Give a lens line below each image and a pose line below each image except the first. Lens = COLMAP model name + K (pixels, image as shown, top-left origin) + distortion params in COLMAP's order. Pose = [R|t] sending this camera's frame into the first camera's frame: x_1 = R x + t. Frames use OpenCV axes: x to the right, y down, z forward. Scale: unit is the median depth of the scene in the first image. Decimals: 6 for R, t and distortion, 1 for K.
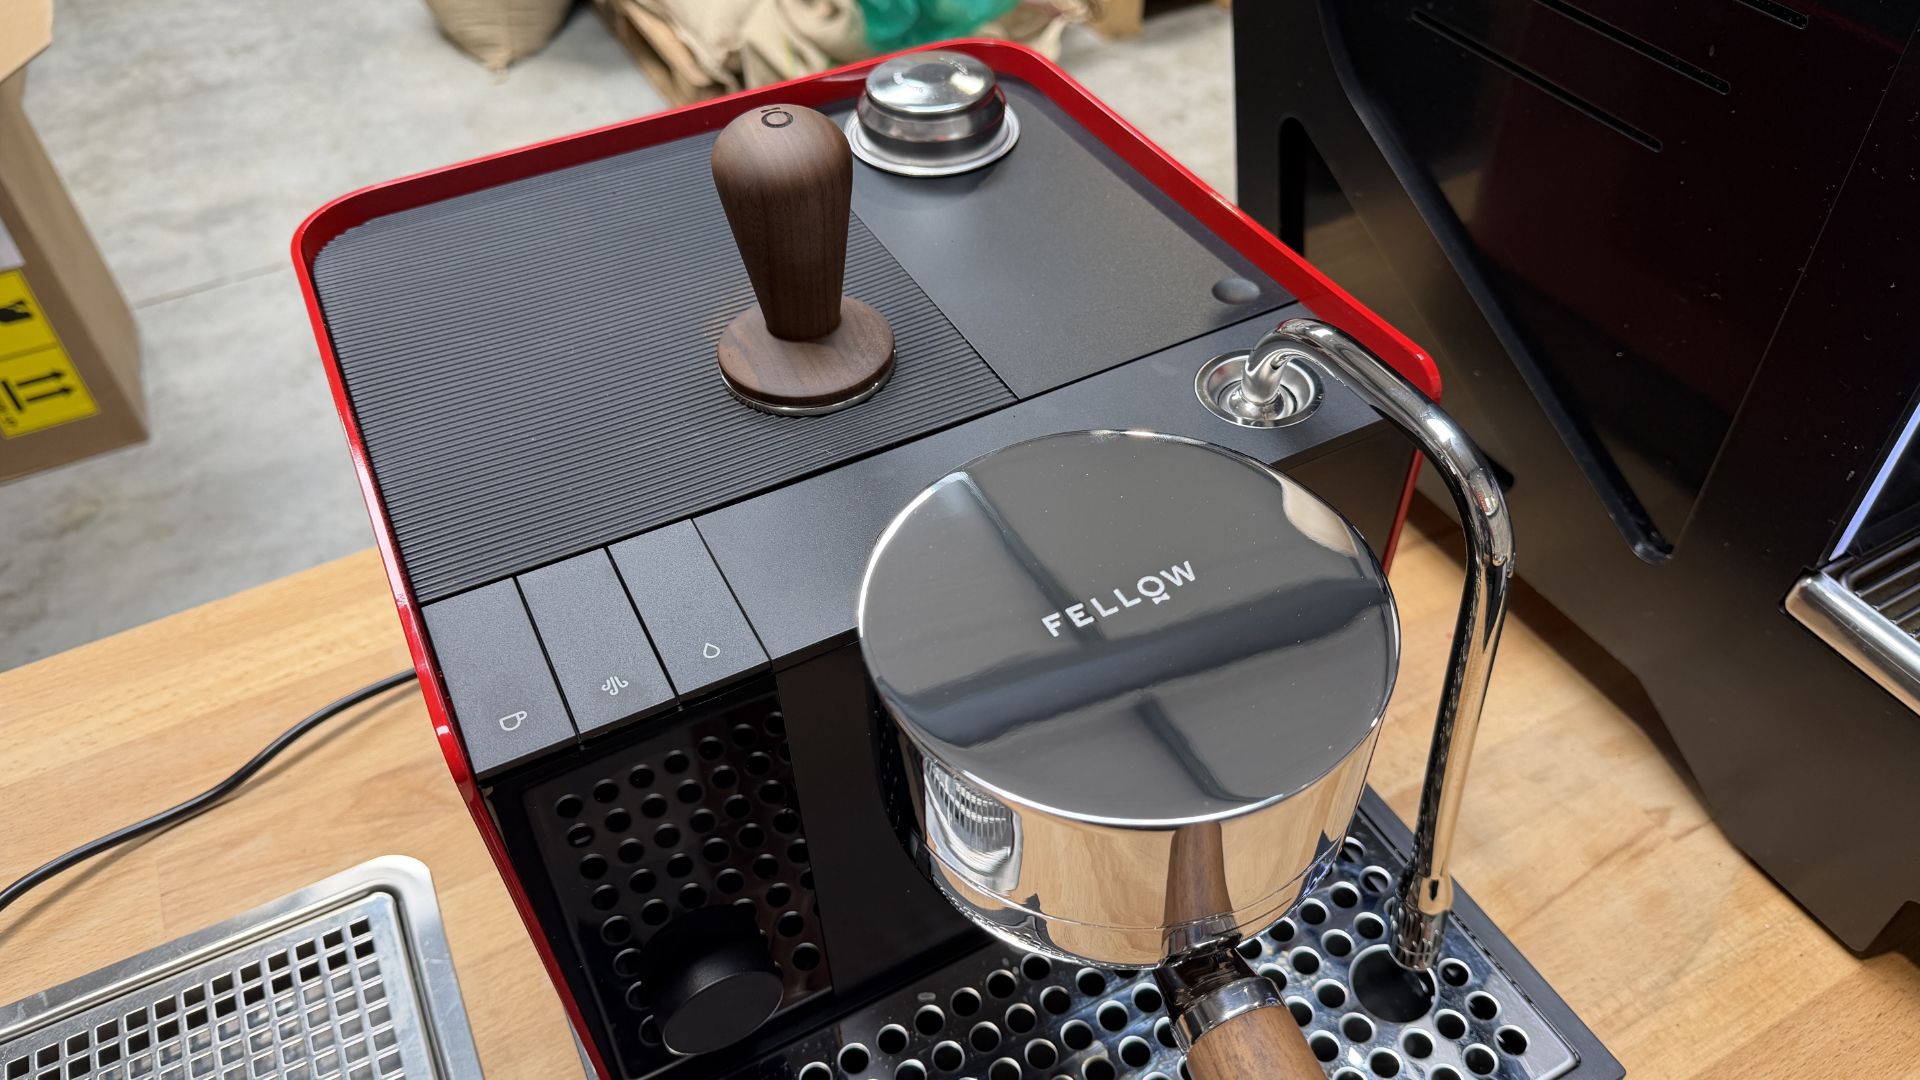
lens RADIAL K [[1411.1, 0, 965.7], [0, 1411.1, 547.3], [0, 0, 1]] dist [-0.031775, 0.004258]
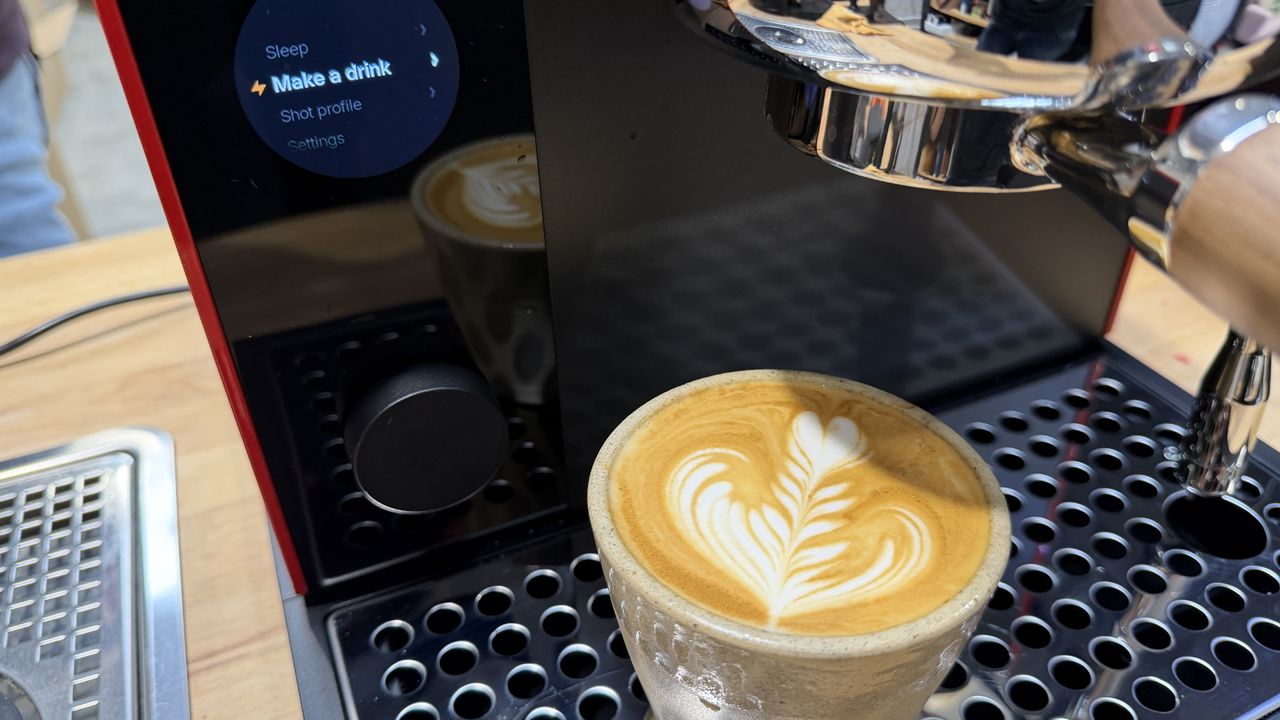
lens RADIAL K [[940.7, 0, 634.1], [0, 940.7, 381.9], [0, 0, 1]] dist [-0.031775, 0.004258]
pose [[0.997943, 0.041339, -0.049003, -0.021366], [-0.047778, 0.989209, -0.138500, 0.267255], [0.042748, 0.140556, 0.989149, 0.344861]]
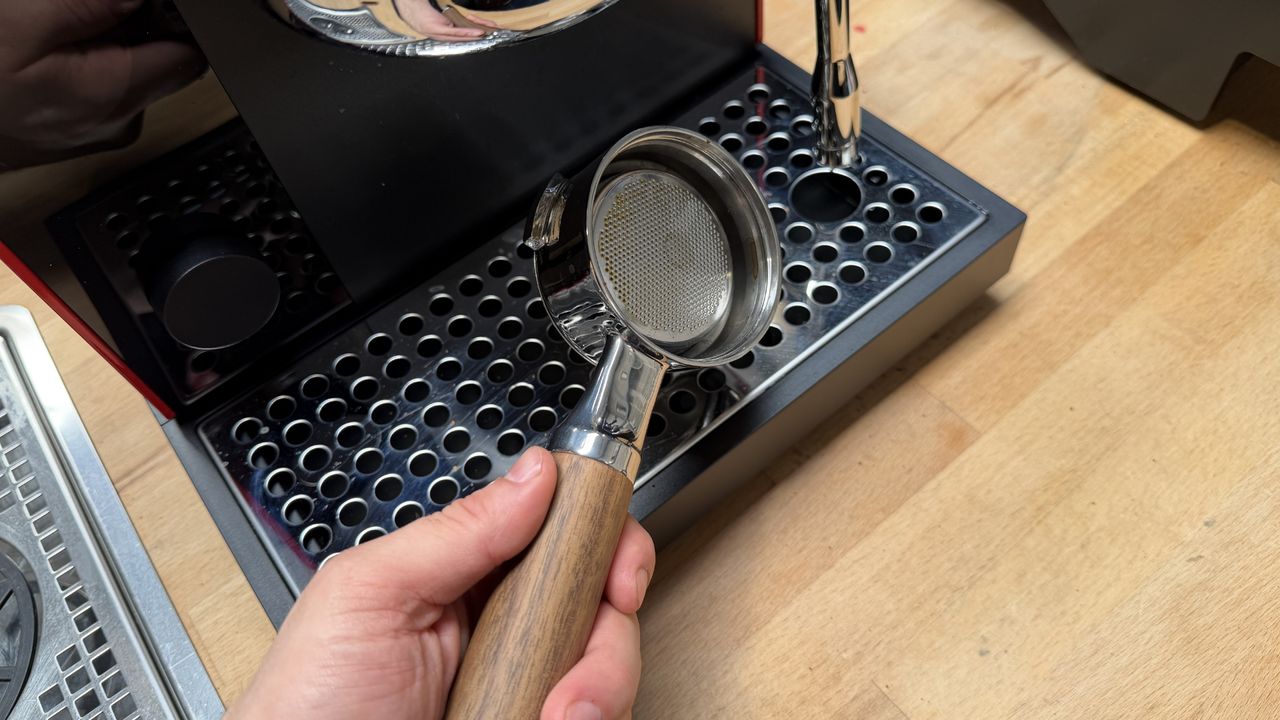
lens RADIAL K [[940.7, 0, 664.2], [0, 940.7, 365.9], [0, 0, 1]] dist [-0.031775, 0.004258]
pose [[0.976960, -0.207445, 0.050149, 0.087120], [0.193975, 0.961080, 0.196722, 0.224495], [-0.089007, -0.182462, 0.979176, 0.184431]]
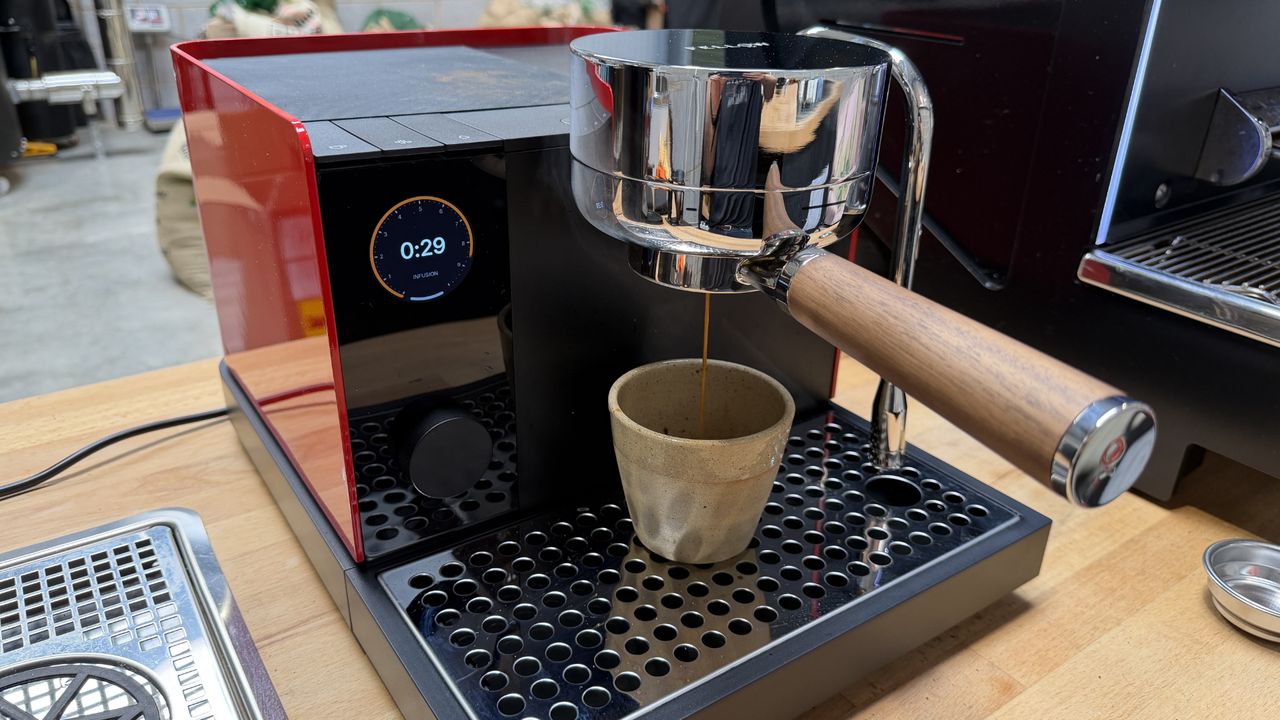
lens RADIAL K [[940.7, 0, 647.9], [0, 940.7, 367.8], [0, 0, 1]] dist [-0.031775, 0.004258]
pose [[0.988656, -0.009486, 0.149899, -0.085120], [0.059152, 0.941939, -0.330533, 0.422378], [-0.138060, 0.335650, 0.931815, 0.046739]]
